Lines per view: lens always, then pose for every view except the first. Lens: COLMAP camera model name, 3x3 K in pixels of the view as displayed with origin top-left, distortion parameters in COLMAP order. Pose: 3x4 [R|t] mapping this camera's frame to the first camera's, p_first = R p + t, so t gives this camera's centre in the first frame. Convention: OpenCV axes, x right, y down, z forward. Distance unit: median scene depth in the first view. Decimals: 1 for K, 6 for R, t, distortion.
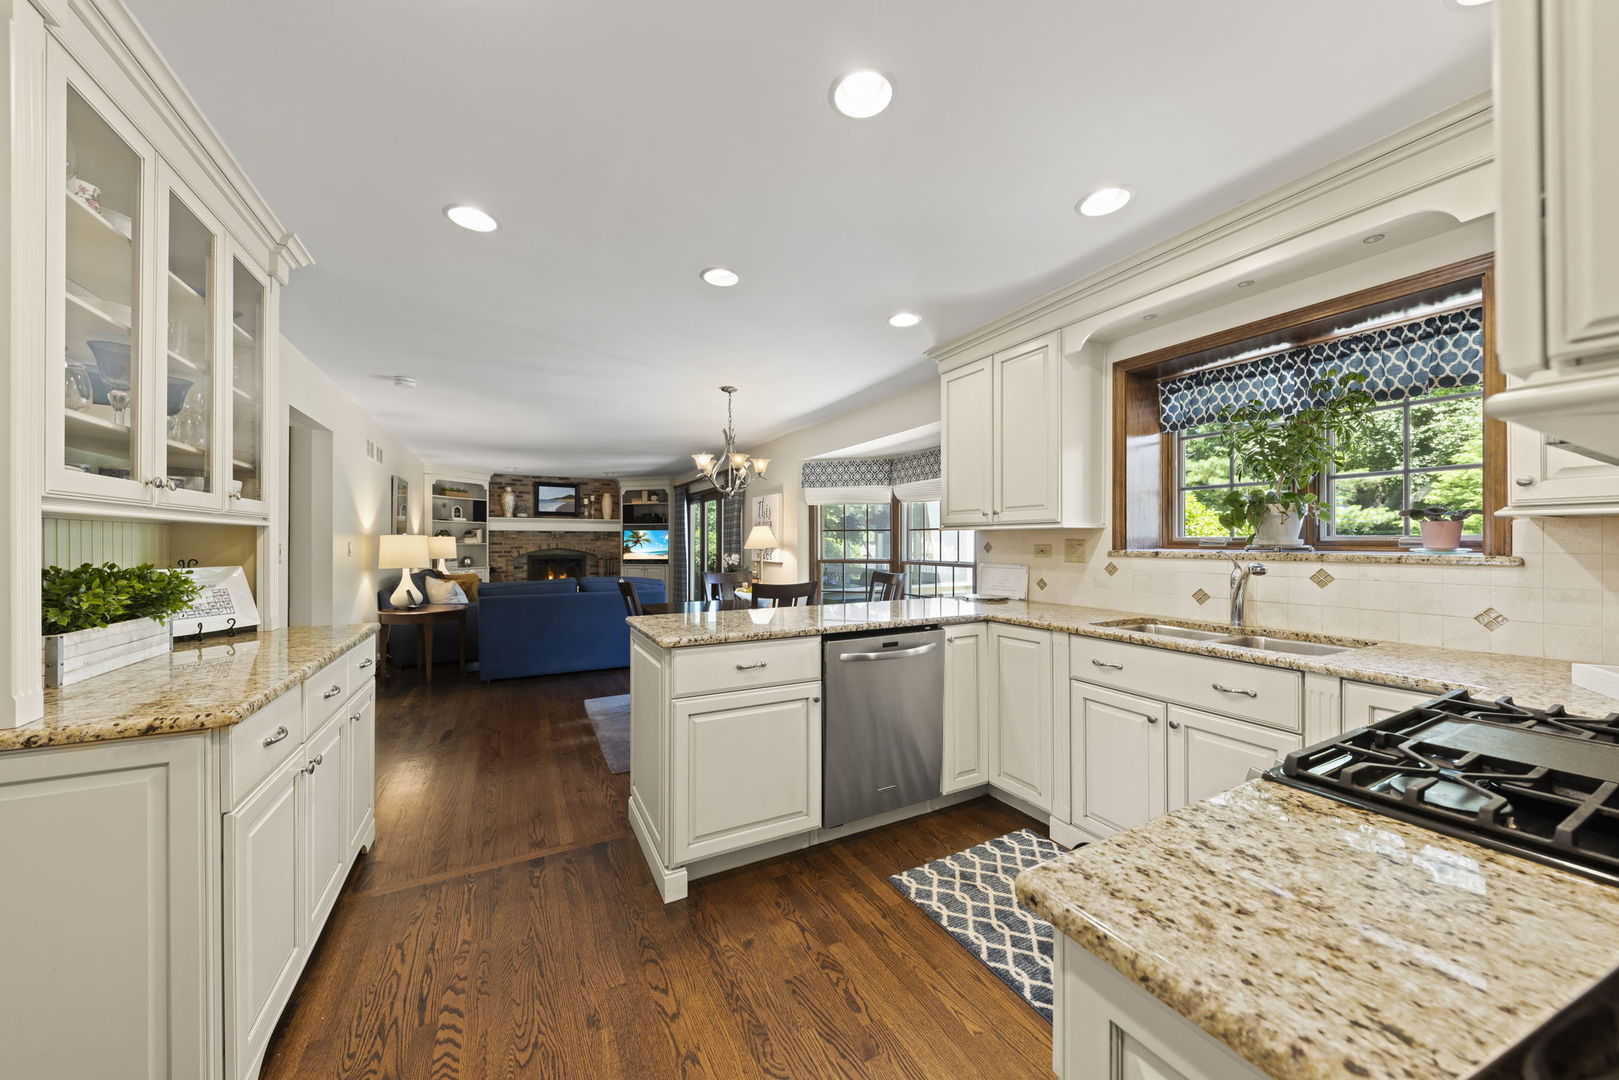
lens RADIAL K [[558.2, 0, 806.8], [0, 558.2, 537.9], [0, 0, 1]] dist [0.014676, -0.010206]
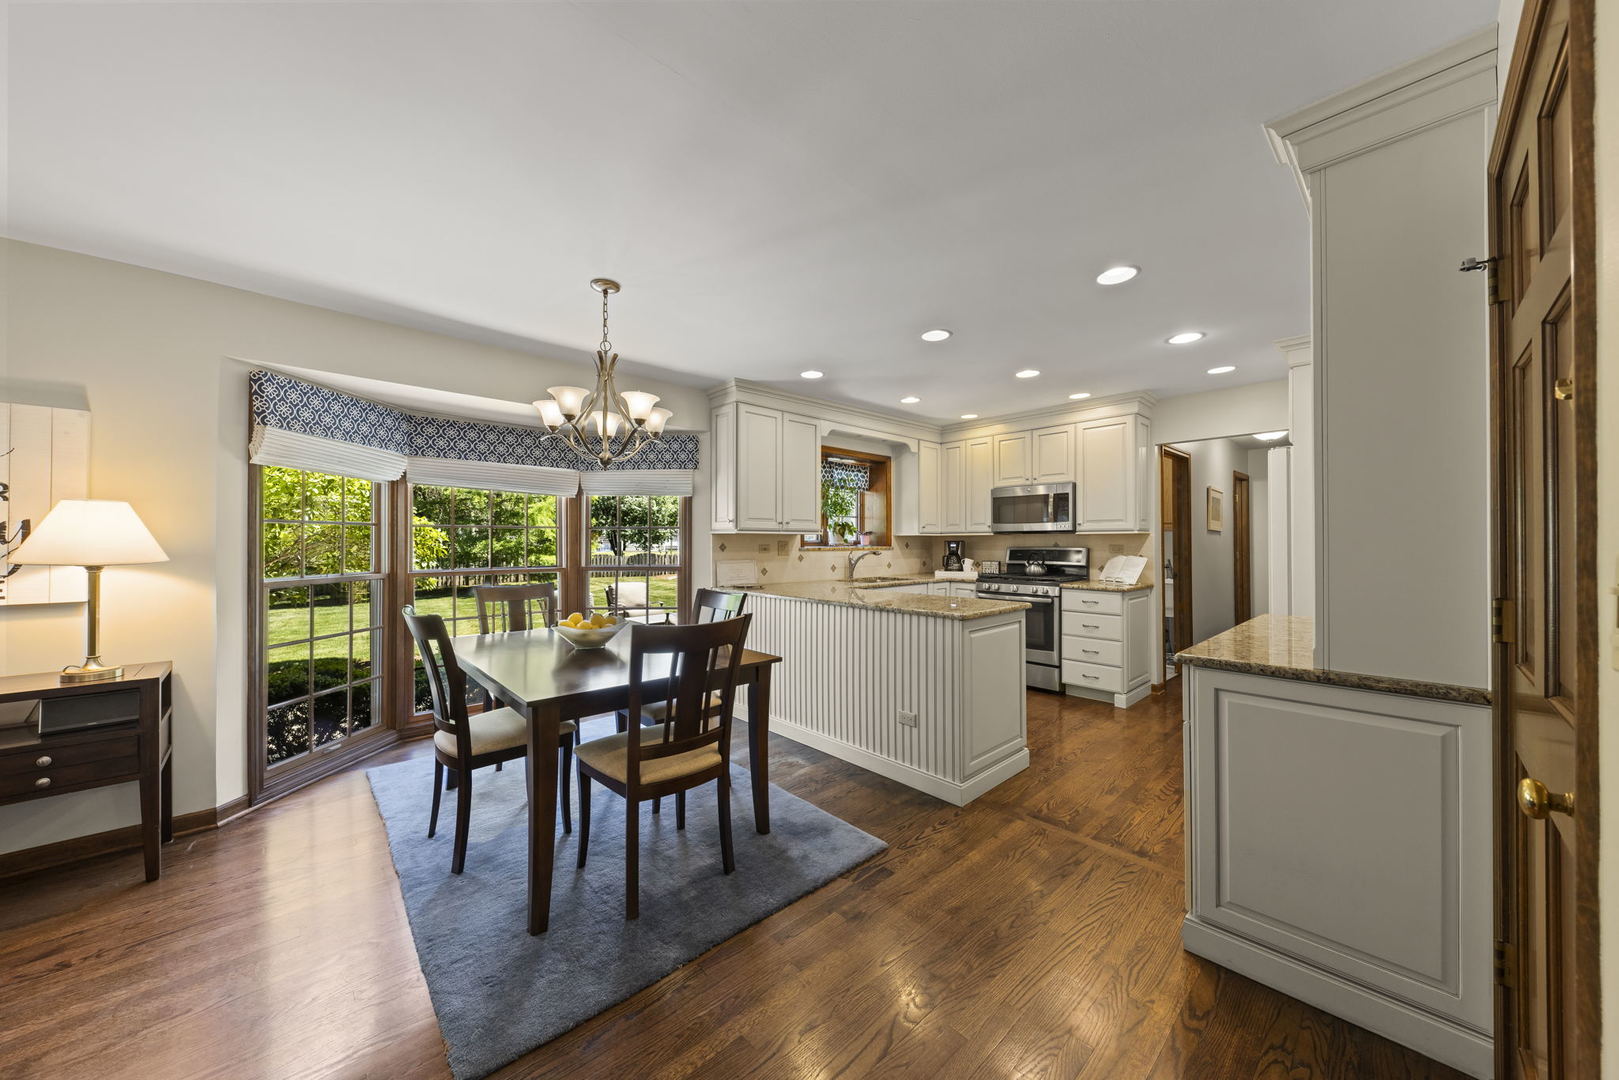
lens RADIAL K [[558.2, 0, 806.8], [0, 558.2, 537.9], [0, 0, 1]] dist [0.014676, -0.010206]
pose [[-0.253571, 0.008207, 0.967282, -1.128829], [-0.004863, 0.999941, -0.009759, 0.008440], [-0.967305, -0.007179, -0.253516, 1.384588]]
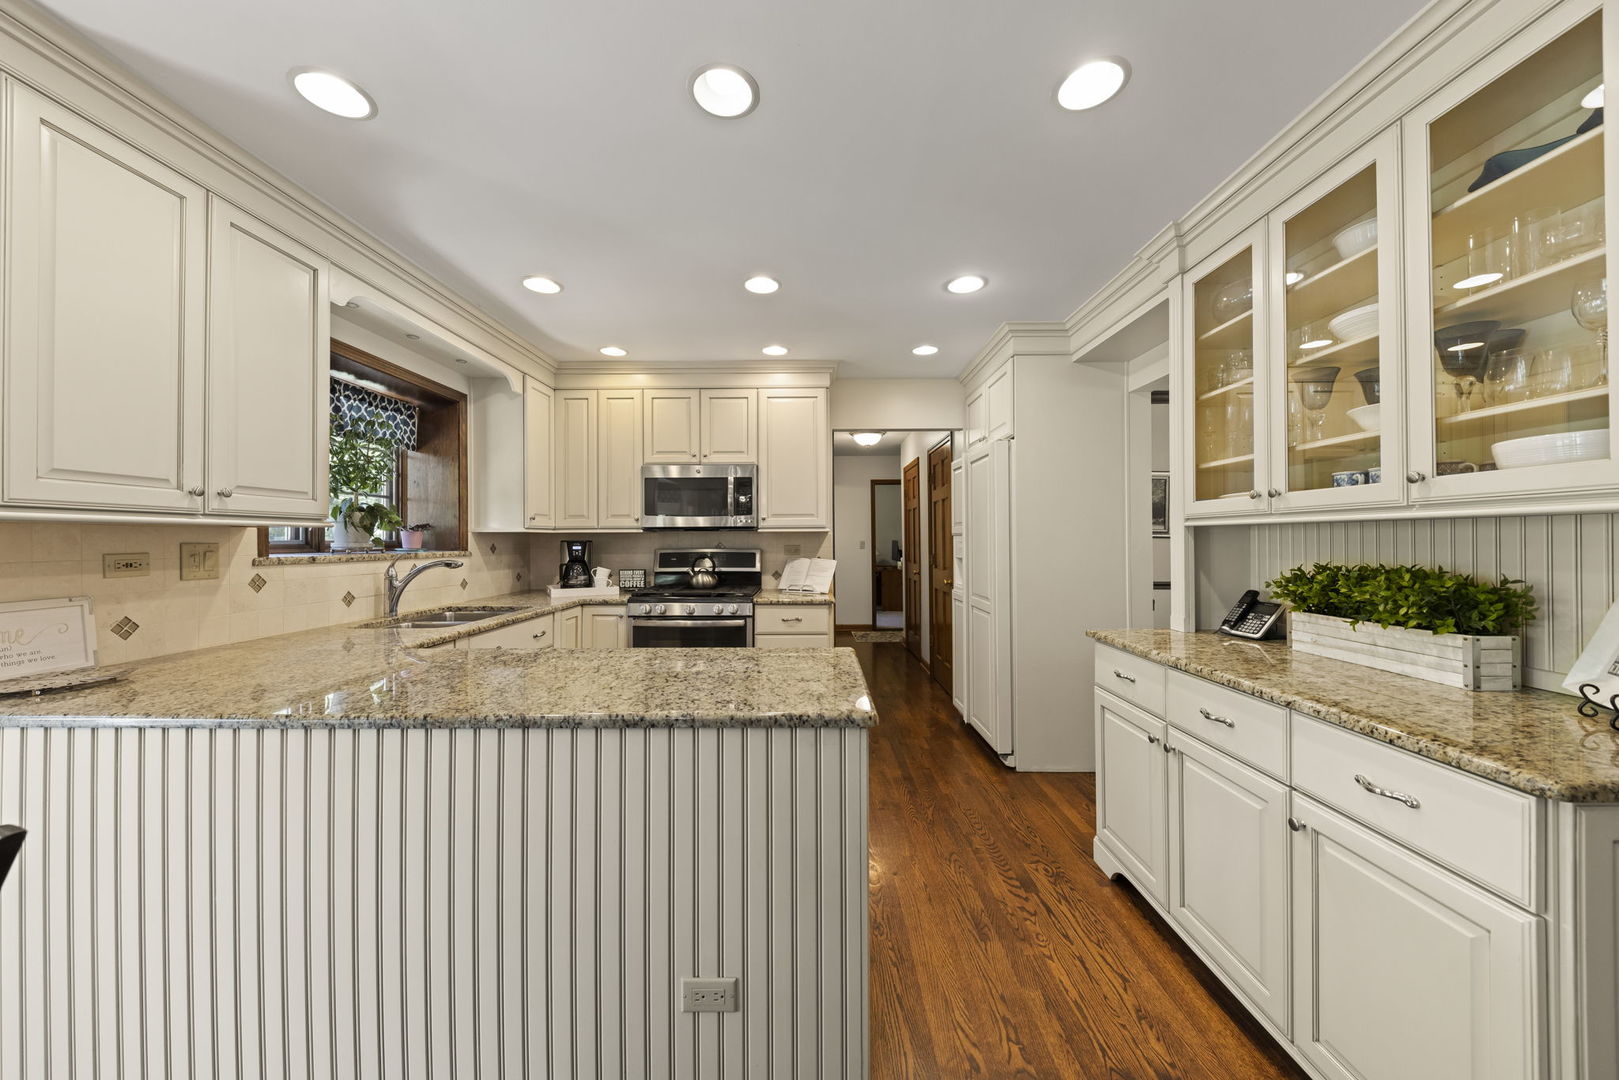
lens RADIAL K [[558.2, 0, 806.8], [0, 558.2, 537.9], [0, 0, 1]] dist [0.014676, -0.010206]
pose [[-0.879144, 0.007015, 0.476504, -0.433598], [0.002210, 0.999941, -0.010643, 0.005174], [-0.476551, -0.008303, -0.879108, 1.266611]]
